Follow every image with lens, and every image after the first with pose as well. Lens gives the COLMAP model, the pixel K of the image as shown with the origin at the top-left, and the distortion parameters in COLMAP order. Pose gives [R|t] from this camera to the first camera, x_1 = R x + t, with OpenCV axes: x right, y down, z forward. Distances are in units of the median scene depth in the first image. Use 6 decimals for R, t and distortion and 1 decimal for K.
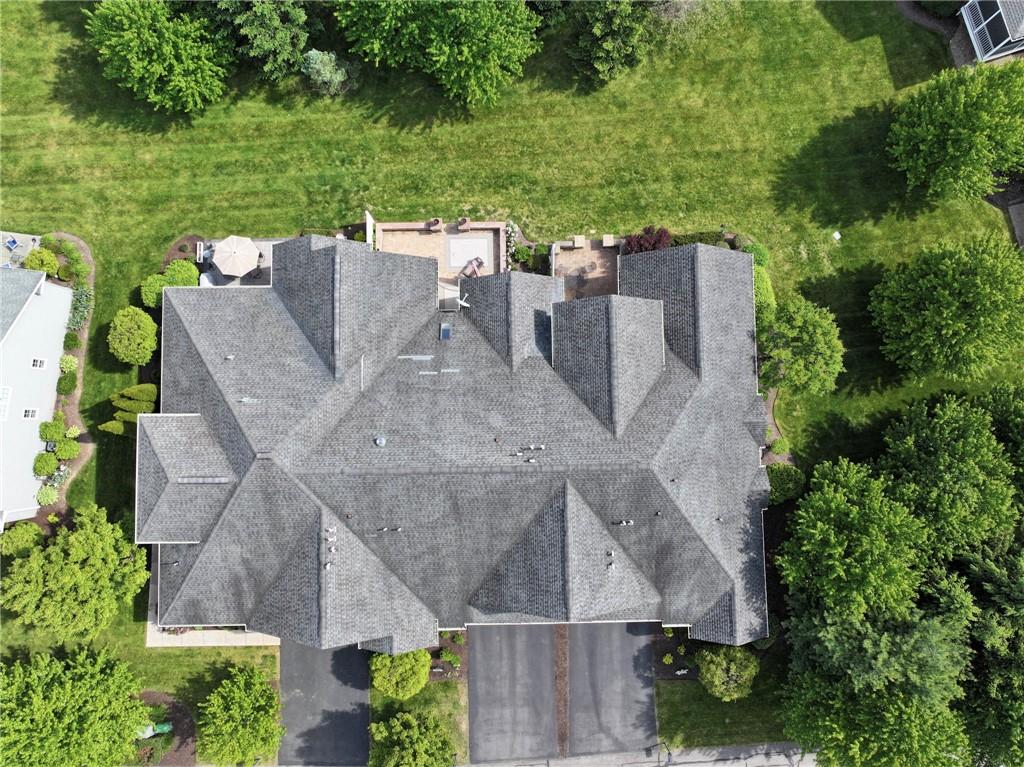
lens RADIAL K [[714.3, 0, 512.0], [0, 714.3, 383.5], [0, 0, 1]] dist [0.011113, 0.007794]
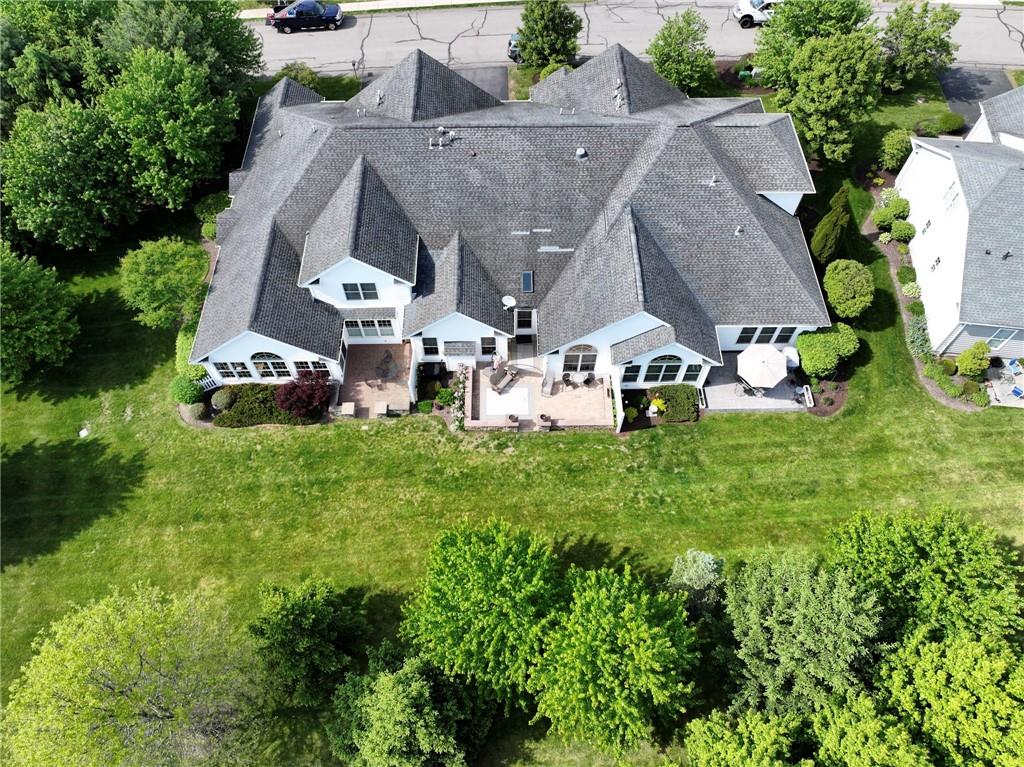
lens RADIAL K [[714.3, 0, 512.0], [0, 714.3, 383.5], [0, 0, 1]] dist [0.011113, 0.007794]
pose [[-0.999989, -0.004460, -0.001542, -0.064936], [0.002716, -0.811136, 0.584852, -0.686353], [-0.003859, 0.584841, 0.811139, 0.267917]]
